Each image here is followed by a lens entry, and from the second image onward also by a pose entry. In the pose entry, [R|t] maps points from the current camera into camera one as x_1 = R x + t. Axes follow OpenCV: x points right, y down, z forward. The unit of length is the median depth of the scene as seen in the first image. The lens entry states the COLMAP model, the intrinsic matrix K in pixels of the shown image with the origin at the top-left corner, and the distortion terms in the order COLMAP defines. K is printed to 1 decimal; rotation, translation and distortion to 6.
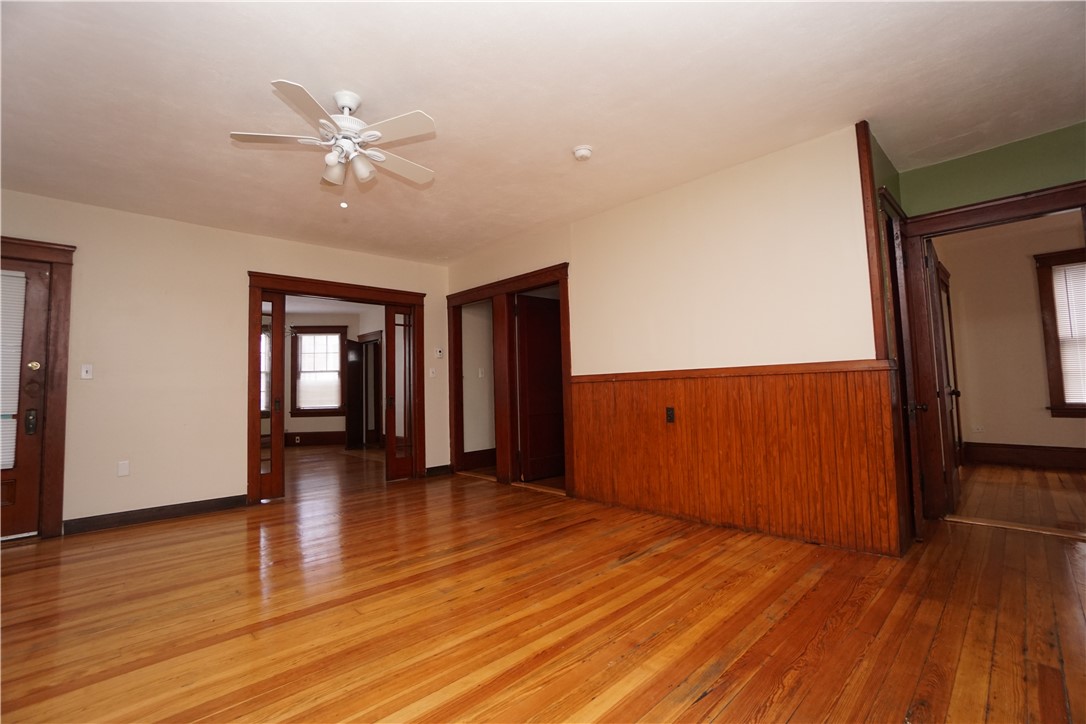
lens RADIAL K [[478.0, 0, 541.9], [0, 478.0, 352.9], [0, 0, 1]] dist [-0.065425, 0.024825]
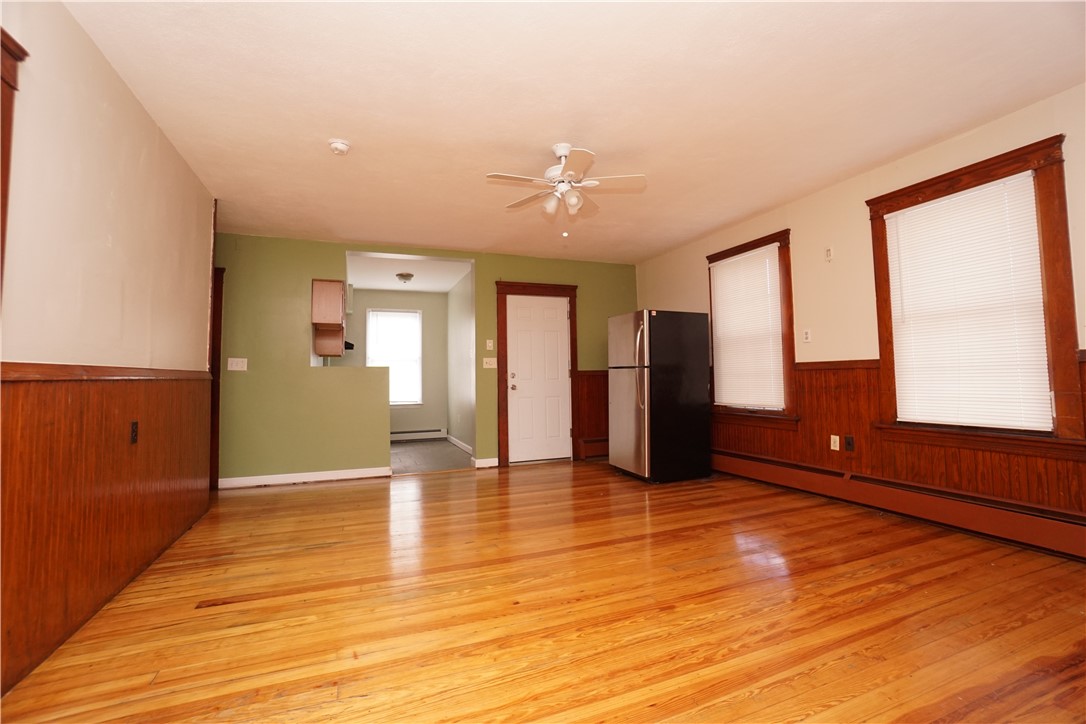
lens RADIAL K [[478.0, 0, 541.9], [0, 478.0, 352.9], [0, 0, 1]] dist [-0.065425, 0.024825]
pose [[-0.928047, 0.062540, 0.367174, -0.539357], [0.016211, 0.991650, -0.127932, 0.113732], [-0.372109, -0.112774, -0.921312, 1.437637]]
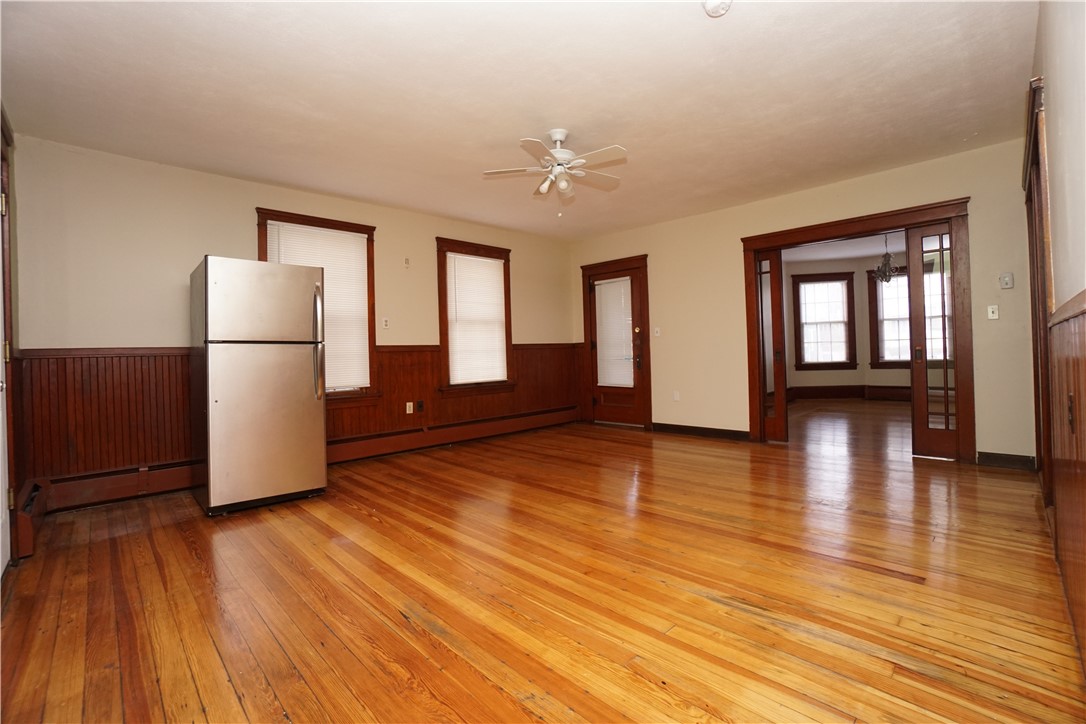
lens RADIAL K [[478.0, 0, 541.9], [0, 478.0, 352.9], [0, 0, 1]] dist [-0.065425, 0.024825]
pose [[0.014186, 0.024196, -0.999607, 0.643537], [0.097088, 0.994950, 0.025461, 0.032172], [0.995175, -0.097411, 0.011765, 0.588708]]
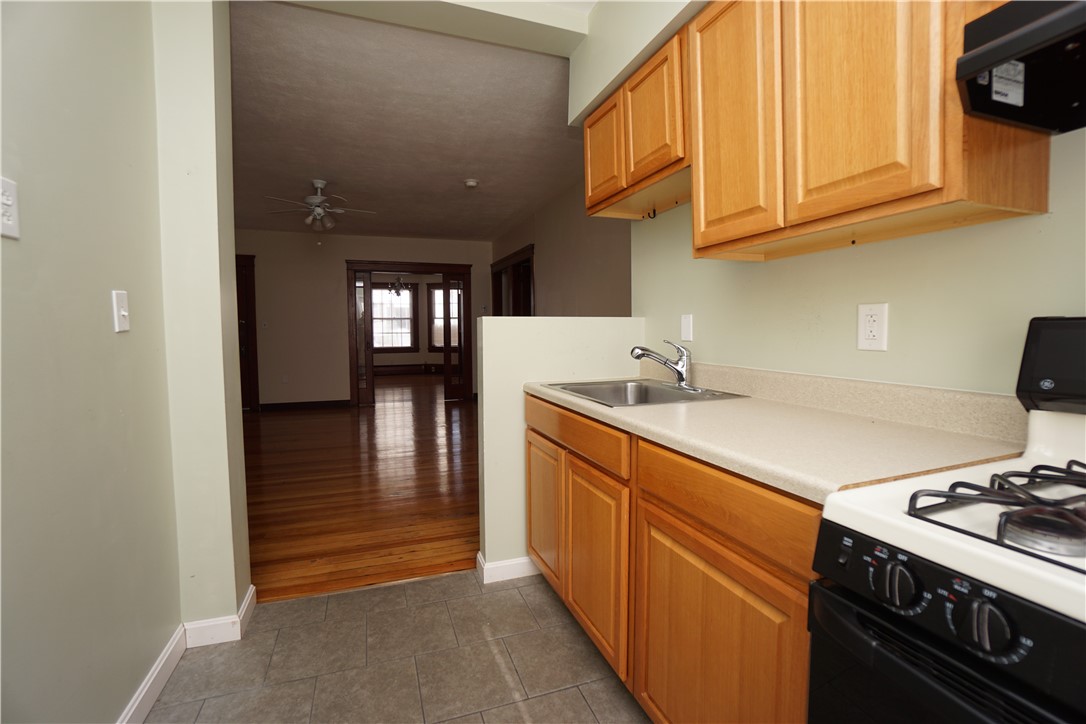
lens RADIAL K [[478.0, 0, 541.9], [0, 478.0, 352.9], [0, 0, 1]] dist [-0.065425, 0.024825]
pose [[0.919552, 0.039631, -0.390965, 0.753596], [0.010828, 0.991969, 0.126020, -0.072097], [0.392819, -0.120115, 0.911737, -0.272502]]
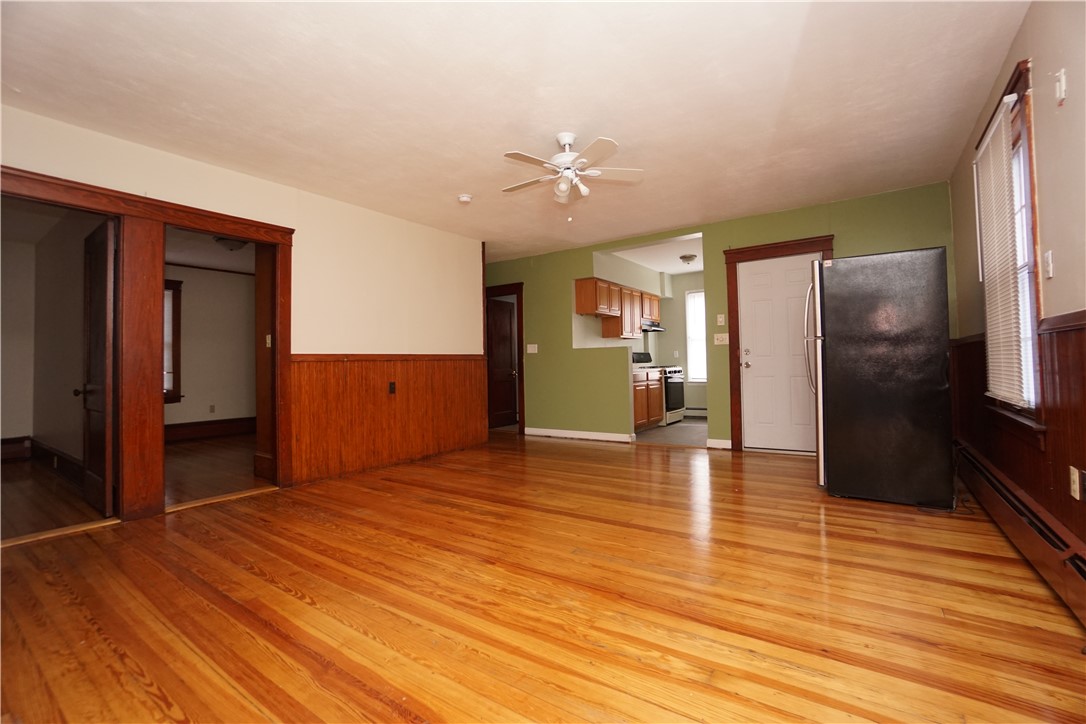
lens RADIAL K [[474.5, 0, 542.3], [0, 474.5, 355.2], [0, 0, 1]] dist [-0.062921, 0.024825]
pose [[-0.196939, 0.054820, 0.978882, -1.123668], [-0.041160, 0.997093, -0.064120, 0.109088], [-0.979551, -0.052918, -0.194111, 0.869293]]
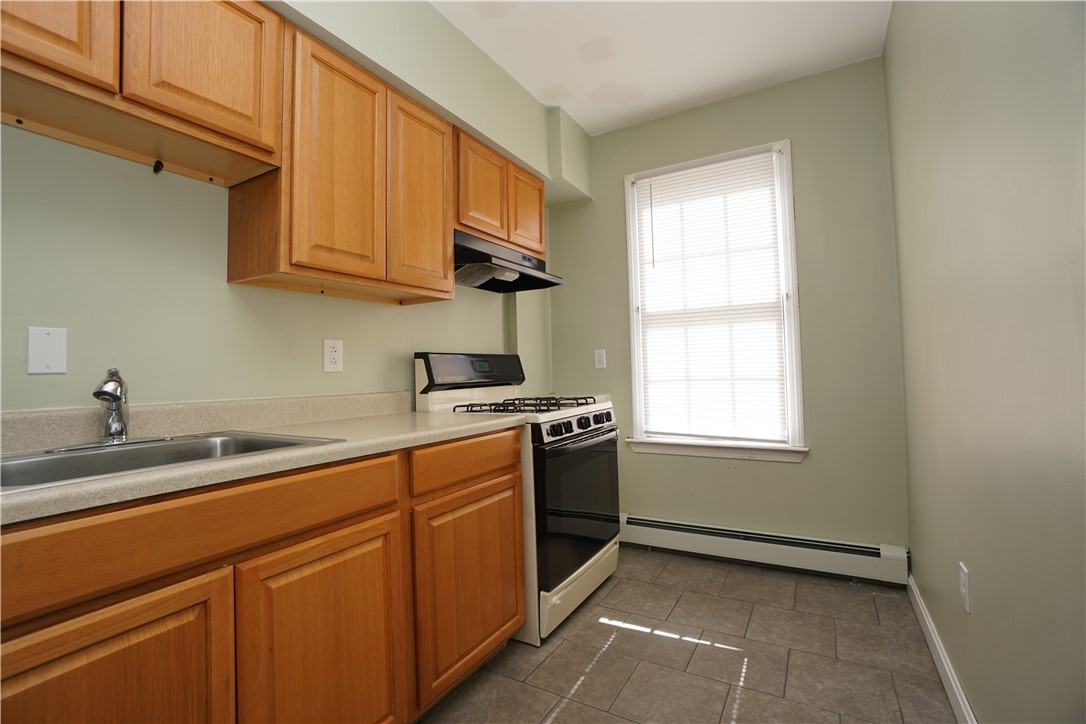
lens RADIAL K [[478.0, 0, 541.9], [0, 478.0, 352.9], [0, 0, 1]] dist [-0.065425, 0.024825]
pose [[-0.277665, 0.074623, 0.957775, 0.294997], [-0.033040, 0.995647, -0.087152, -0.010037], [-0.960110, -0.055844, -0.273990, 0.078735]]
